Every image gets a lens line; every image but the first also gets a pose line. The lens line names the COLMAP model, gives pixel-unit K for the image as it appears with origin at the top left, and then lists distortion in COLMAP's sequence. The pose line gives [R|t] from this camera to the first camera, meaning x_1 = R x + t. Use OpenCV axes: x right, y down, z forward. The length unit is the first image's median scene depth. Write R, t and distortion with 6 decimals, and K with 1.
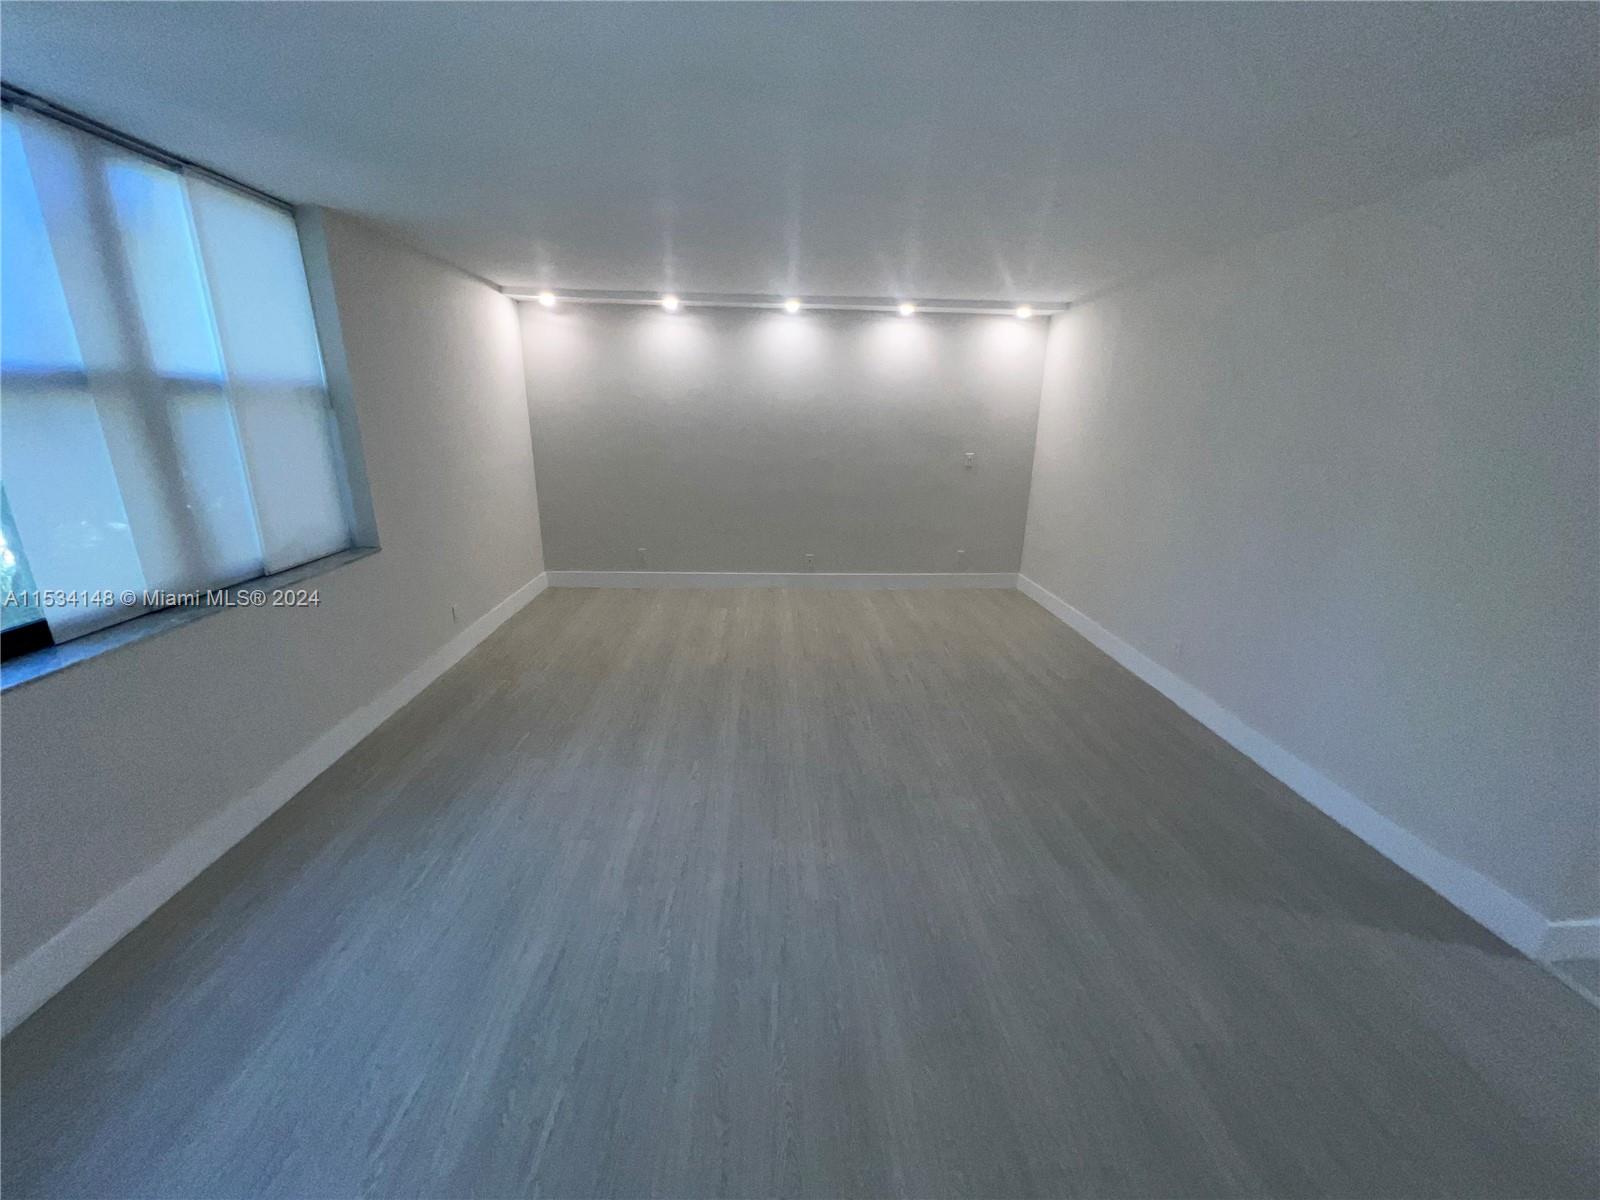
lens RADIAL K [[642.2, 0, 802.1], [0, 642.2, 599.3], [0, 0, 1]] dist [0.001160, -0.001164]
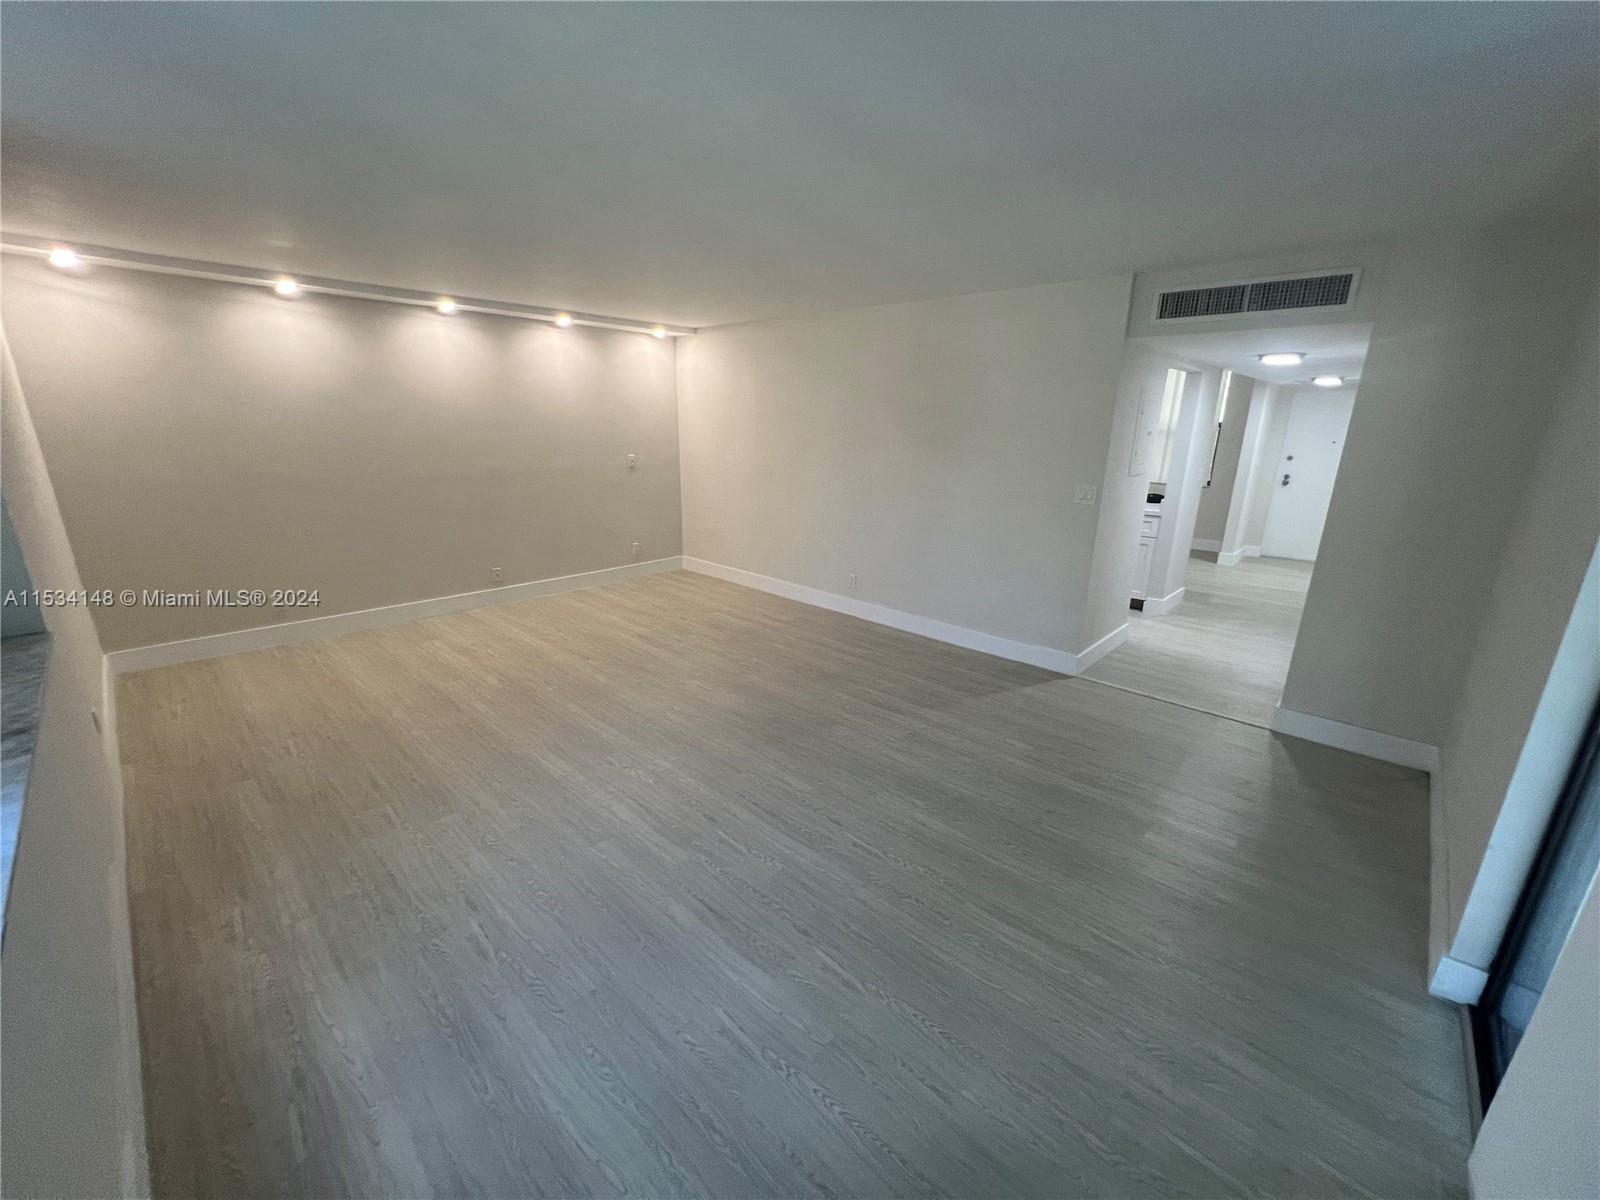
lens RADIAL K [[641.7, 0, 801.4], [0, 641.7, 599.3], [0, 0, 1]] dist [-0.002810, -0.000331]
pose [[0.720779, -0.193042, 0.665742, -0.367486], [0.193735, 0.978266, 0.073912, -0.009041], [-0.665541, 0.075703, 0.742512, -0.001338]]
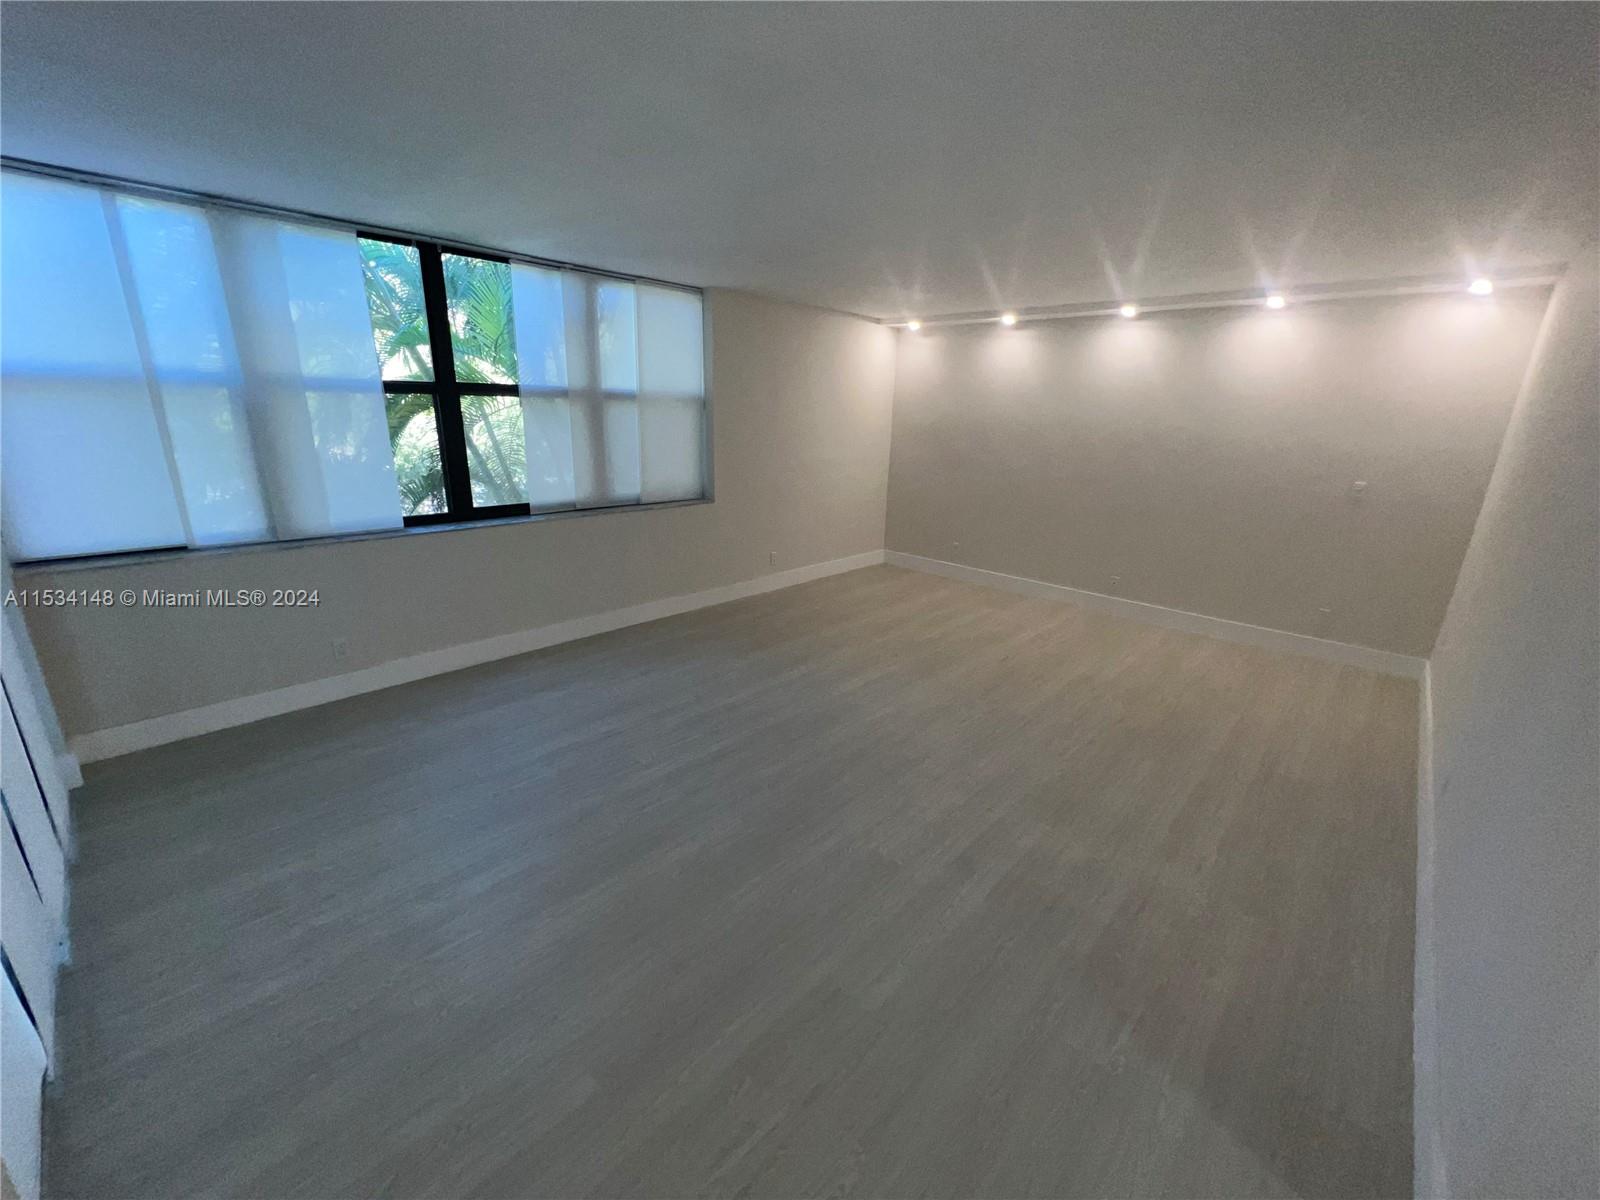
lens RADIAL K [[642.2, 0, 799.8], [0, 642.2, 598.8], [0, 0, 1]] dist [0.001160, -0.001164]
pose [[0.694372, 0.209641, -0.688402, 0.411042], [-0.223587, 0.972130, 0.070519, -0.003598], [0.684000, 0.104951, 0.721893, 0.033641]]
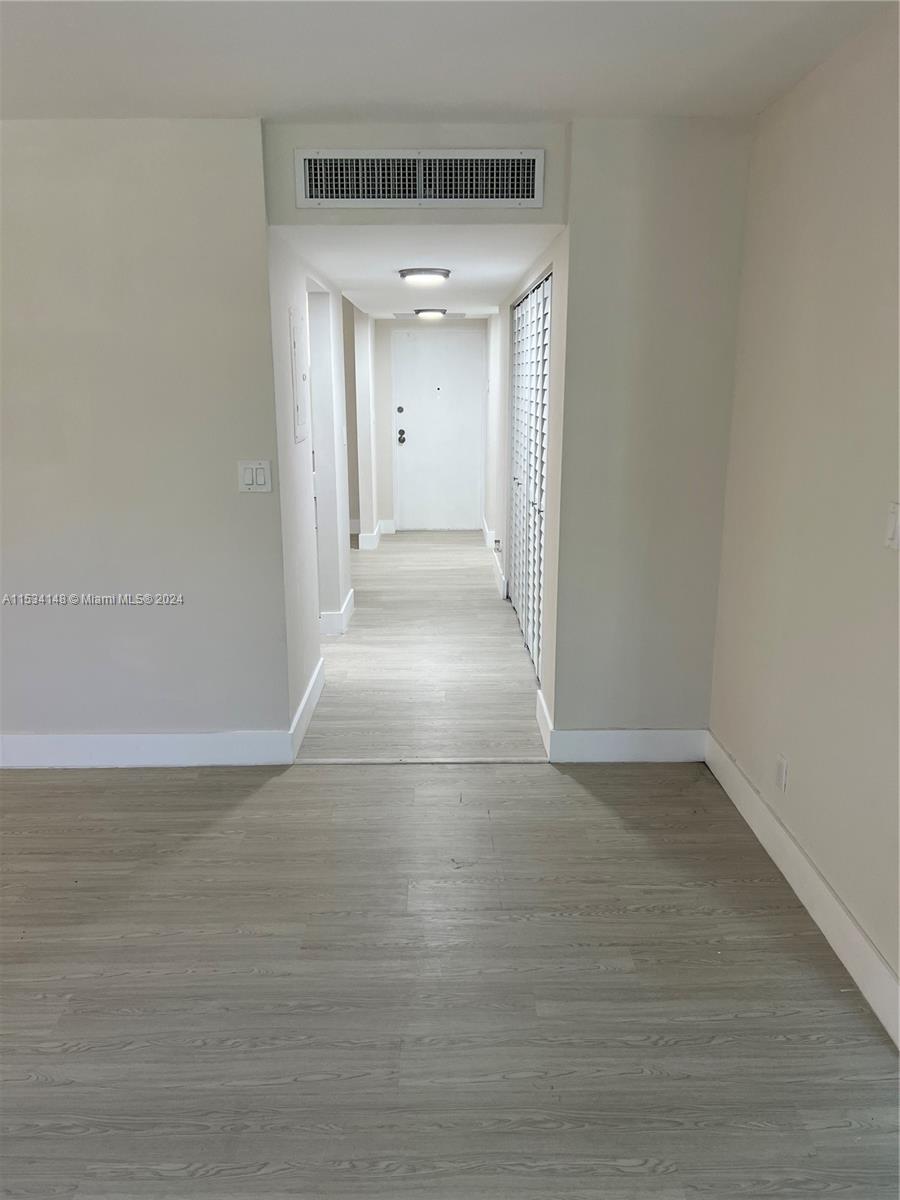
lens RADIAL K [[904.6, 0, 453.8], [0, 904.6, 600.9], [0, 0, 1]] dist [0.033166, -0.003758]
pose [[0.032092, -0.254395, 0.966568, -0.242079], [0.281096, 0.930330, 0.235524, -0.042368], [-0.959143, 0.264140, 0.101365, 0.162576]]
